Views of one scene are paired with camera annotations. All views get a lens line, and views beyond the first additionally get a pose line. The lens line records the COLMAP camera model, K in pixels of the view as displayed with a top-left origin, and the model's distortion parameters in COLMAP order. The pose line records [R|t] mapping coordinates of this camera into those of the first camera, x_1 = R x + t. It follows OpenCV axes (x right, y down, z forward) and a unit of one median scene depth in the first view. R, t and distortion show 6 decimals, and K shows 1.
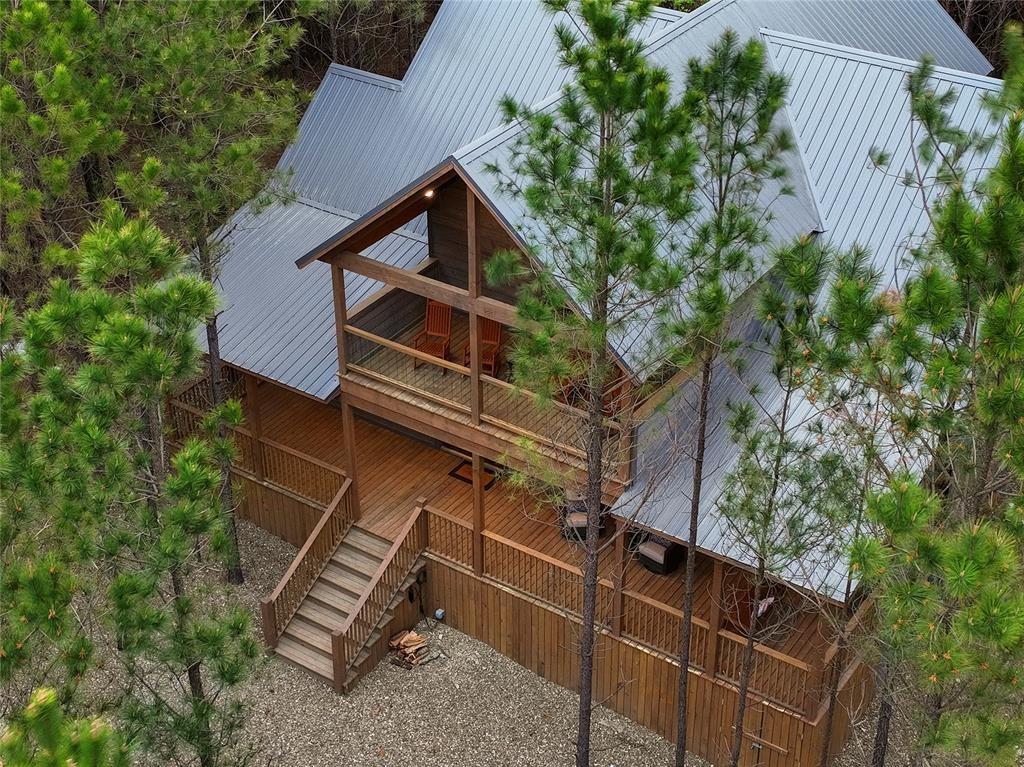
lens RADIAL K [[1718.2, 0, 512.0], [0, 1718.2, 383.5], [0, 0, 1]] dist [0.128789, 0.067858]
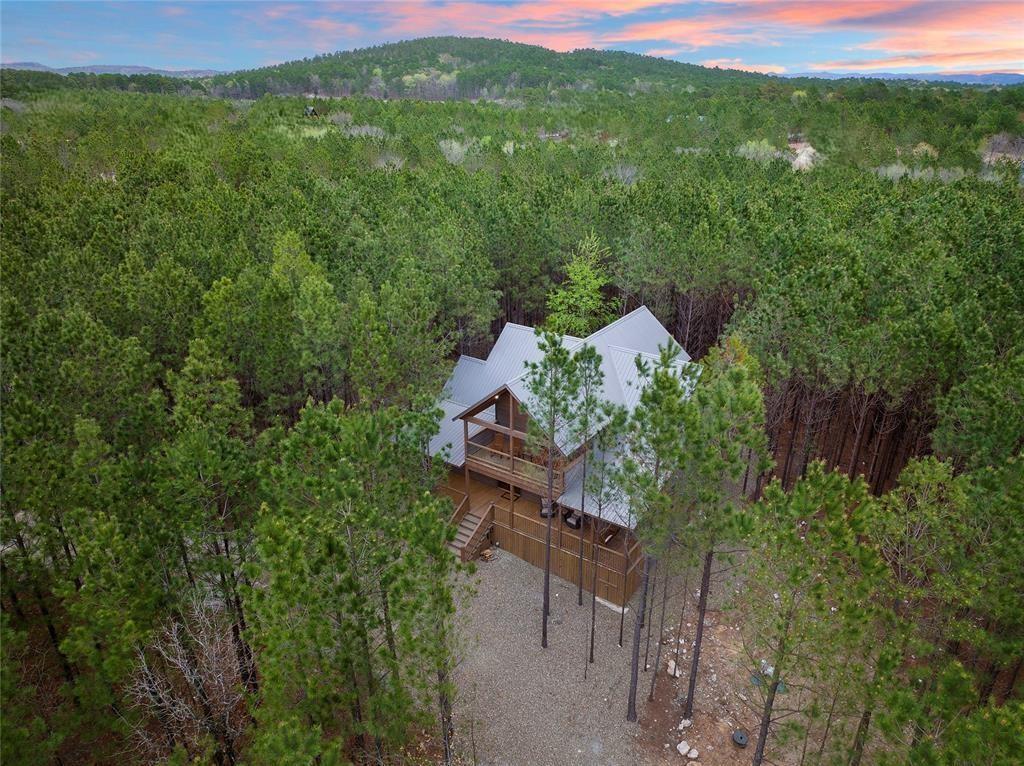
lens RADIAL K [[711.2, 0, 512.0], [0, 711.2, 383.0], [0, 0, 1]] dist [-0.000649, -0.000031]
pose [[0.999867, 0.009167, -0.013476, -0.005309], [-0.011060, 0.988944, -0.147873, 0.051384], [0.011971, 0.148003, 0.988915, -0.242630]]
